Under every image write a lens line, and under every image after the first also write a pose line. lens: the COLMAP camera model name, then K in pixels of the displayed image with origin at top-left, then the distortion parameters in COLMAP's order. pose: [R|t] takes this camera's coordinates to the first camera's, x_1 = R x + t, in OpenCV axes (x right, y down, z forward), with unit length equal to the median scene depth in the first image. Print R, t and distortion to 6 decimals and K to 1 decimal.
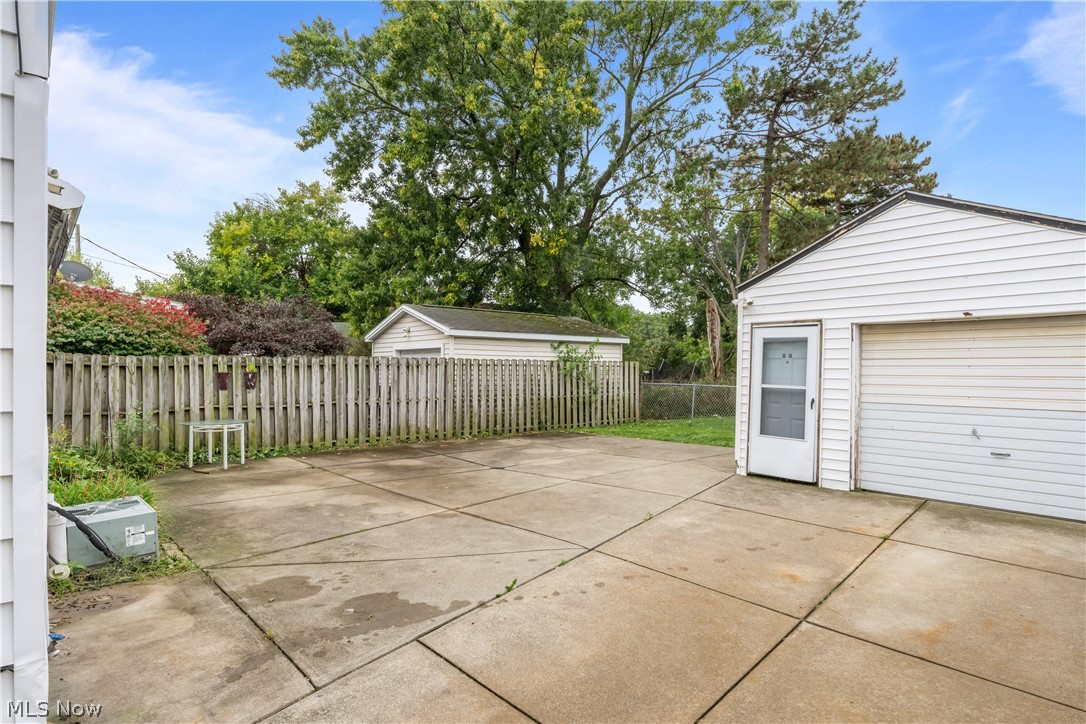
lens RADIAL K [[606.2, 0, 541.2], [0, 606.2, 369.4], [0, 0, 1]] dist [-0.005495, 0.002079]
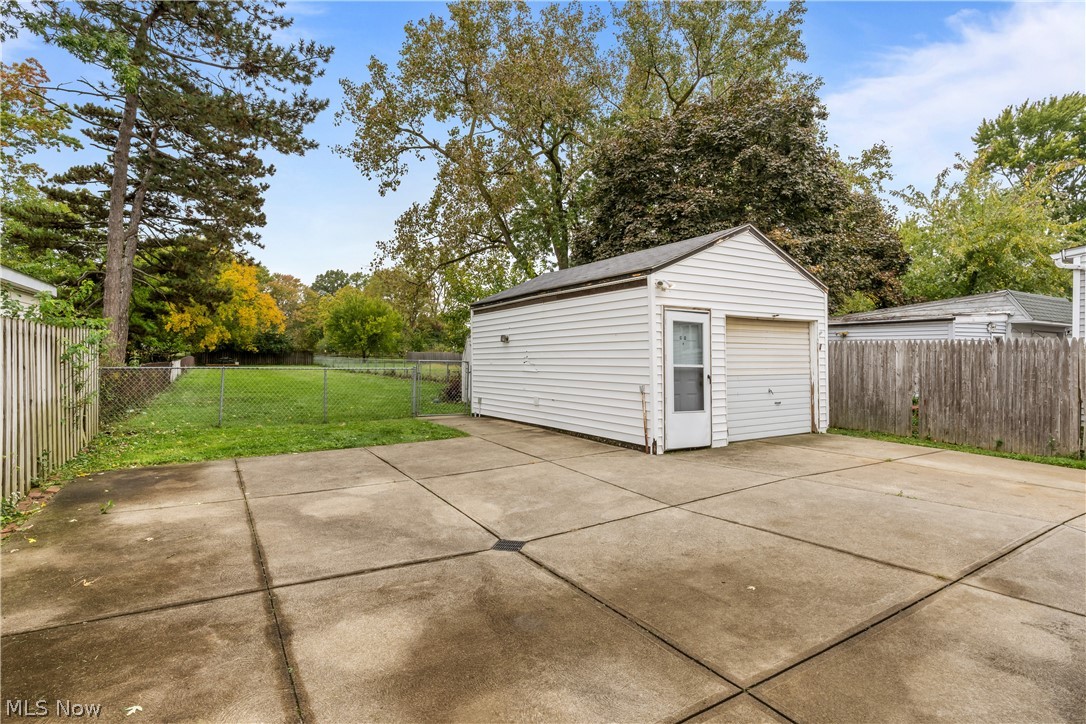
lens RADIAL K [[546.6, 0, 543.4], [0, 546.6, 354.7], [0, 0, 1]] dist [-0.006862, 0.004095]
pose [[0.146617, -0.011003, 0.989132, -0.752506], [-0.009668, 0.999874, 0.012555, -0.002184], [-0.989146, -0.011404, 0.146492, 1.333634]]
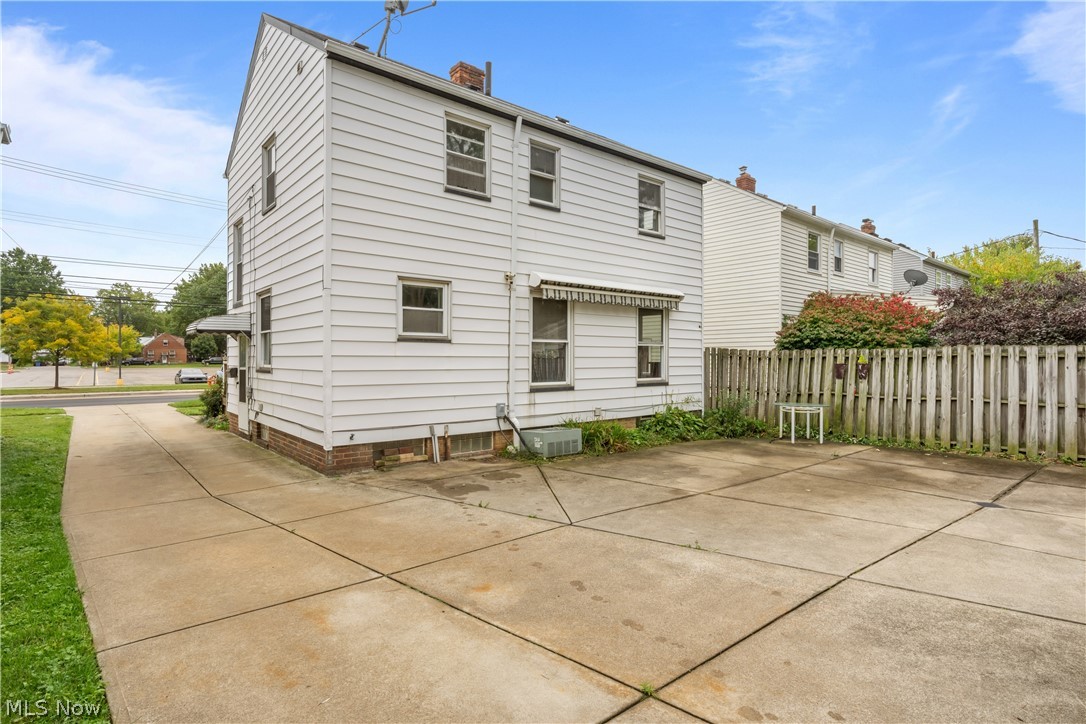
lens RADIAL K [[546.6, 0, 541.4], [0, 546.6, 360.6], [0, 0, 1]] dist [-0.006862, 0.004095]
pose [[-0.008803, 0.005302, -0.999947, 0.835369], [-0.001051, 0.999985, 0.005312, -0.009051], [0.999961, 0.001098, -0.008798, 0.731122]]
